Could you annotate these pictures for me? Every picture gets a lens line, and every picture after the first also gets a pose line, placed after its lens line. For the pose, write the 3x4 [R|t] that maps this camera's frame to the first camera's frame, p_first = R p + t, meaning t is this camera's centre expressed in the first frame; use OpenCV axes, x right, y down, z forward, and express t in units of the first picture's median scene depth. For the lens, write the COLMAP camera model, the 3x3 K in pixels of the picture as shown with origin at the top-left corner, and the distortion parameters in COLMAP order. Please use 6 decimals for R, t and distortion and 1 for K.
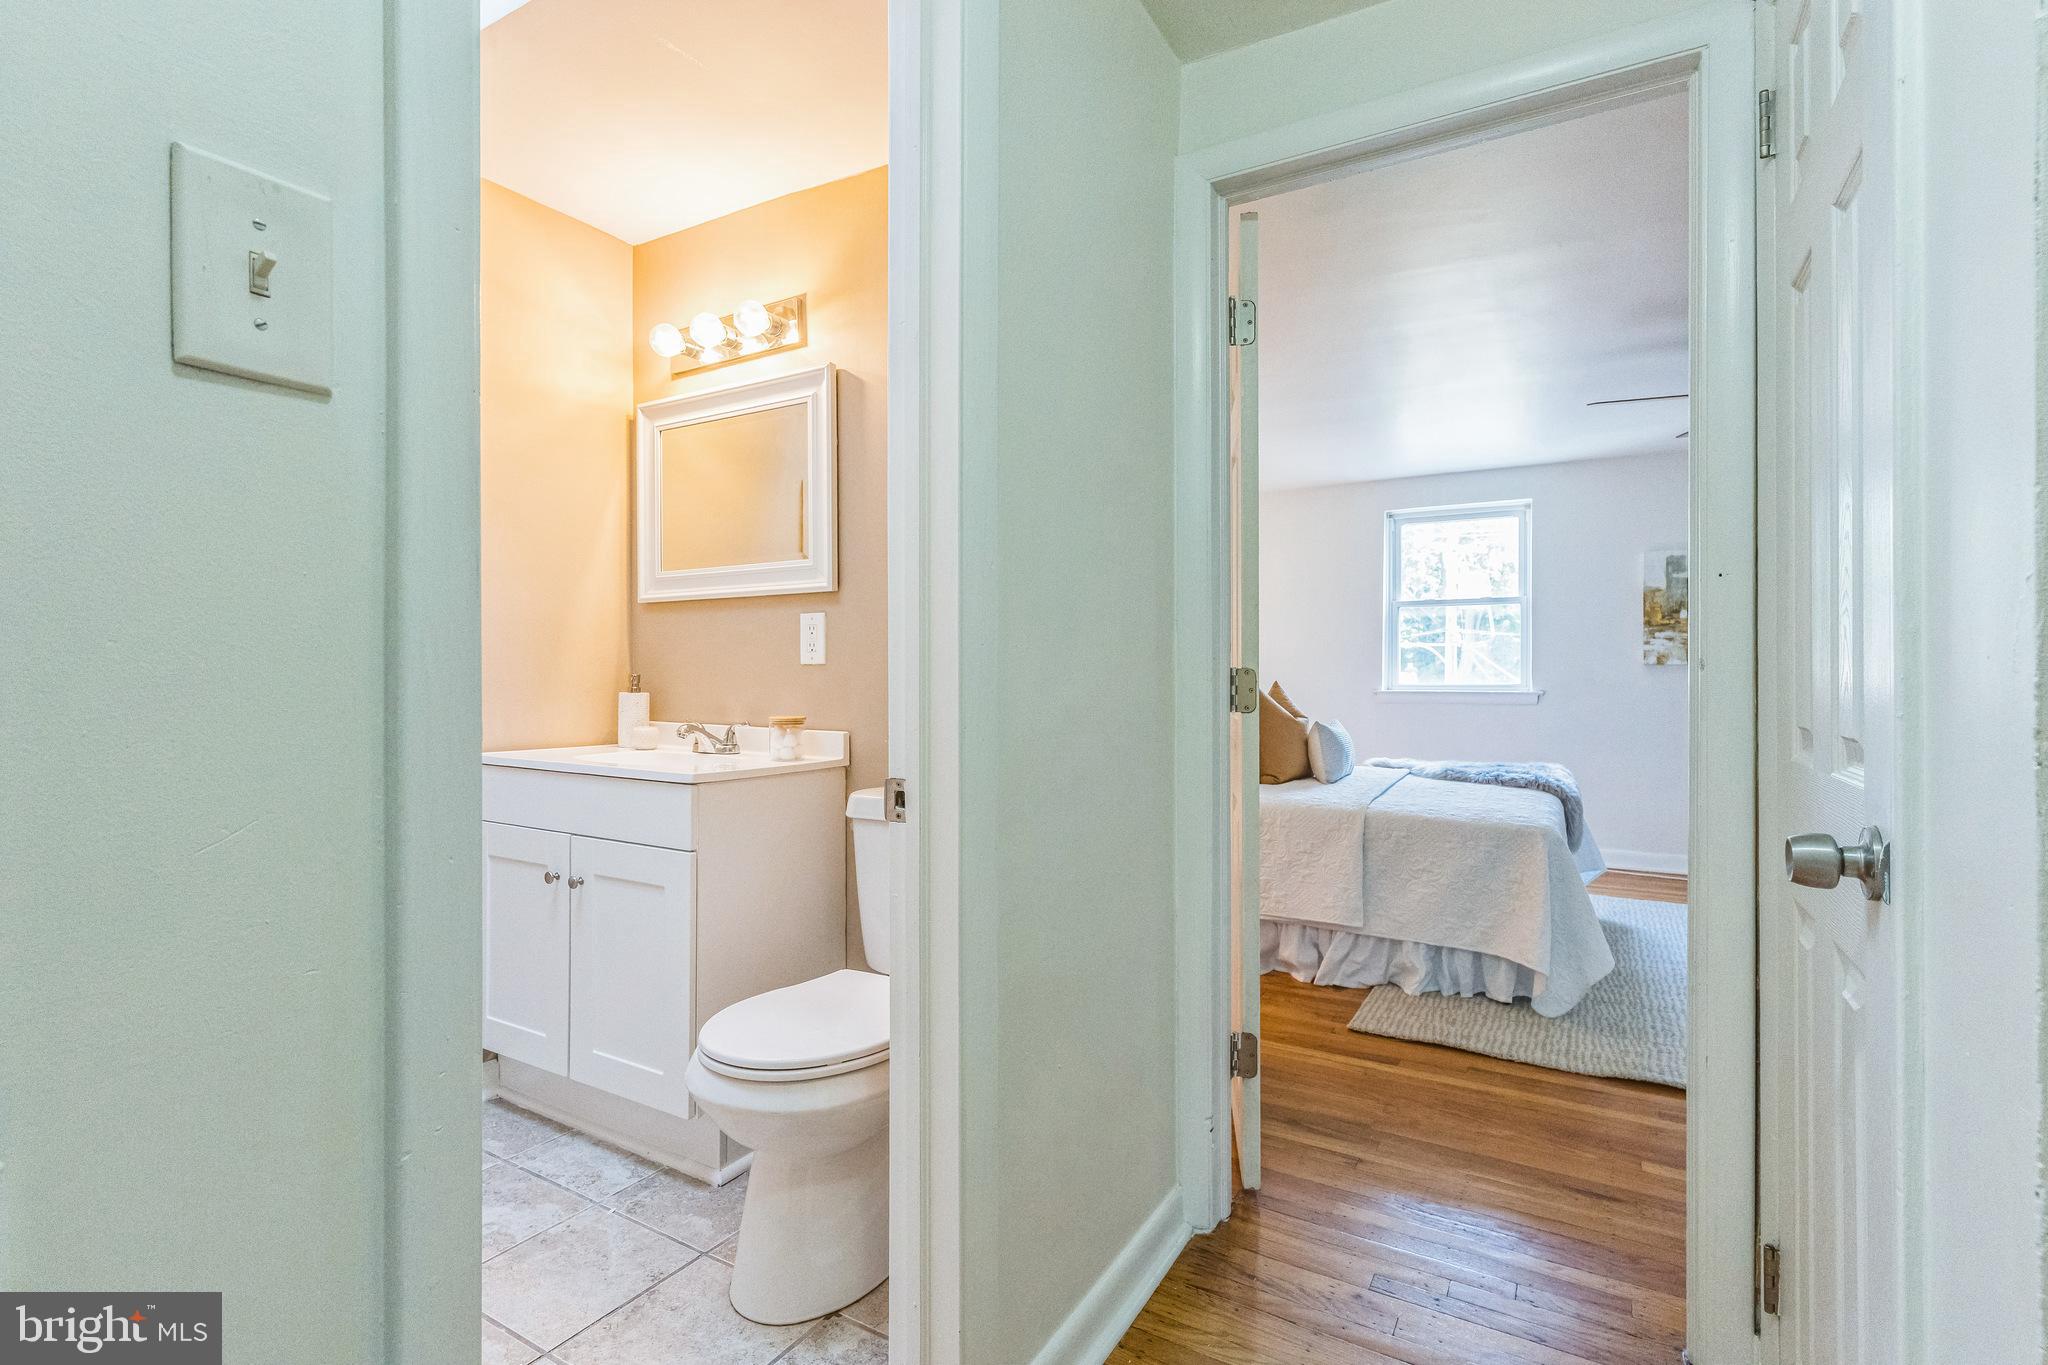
lens RADIAL K [[951.4, 0, 1024.0], [0, 951.4, 682.5], [0, 0, 1]] dist [0.002365, 0.000101]
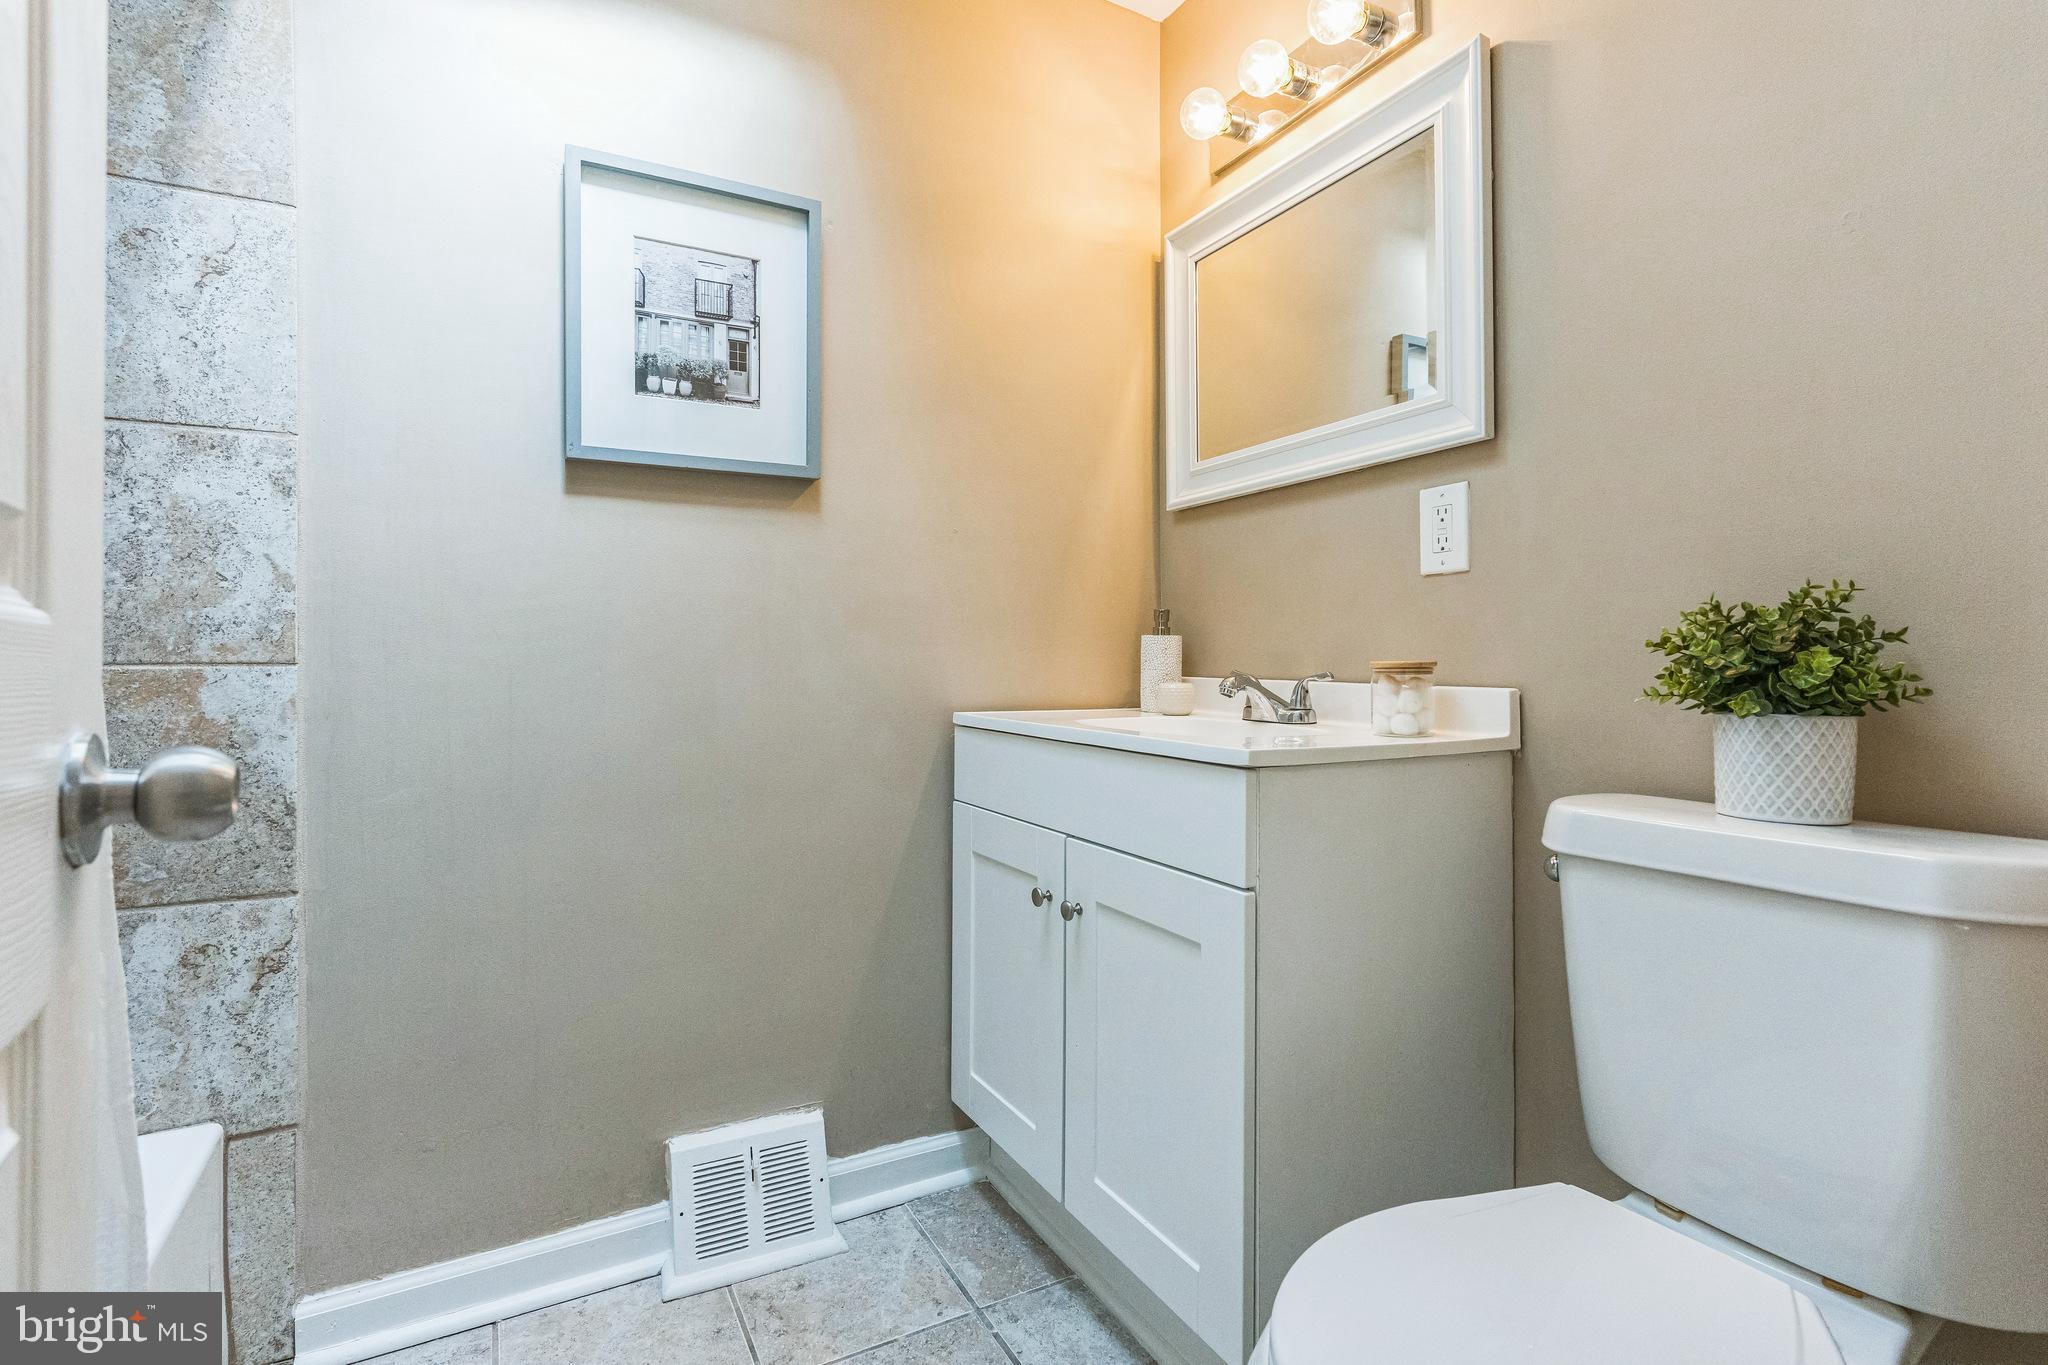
lens RADIAL K [[976.3, 0, 1015.5], [0, 976.3, 676.0], [0, 0, 1]] dist [0.000692, 0.000519]
pose [[0.851475, 0.000807, -0.524394, -0.131080], [0.002703, 0.999979, 0.005928, 0.038939], [0.524387, -0.006465, 0.851455, 0.351511]]
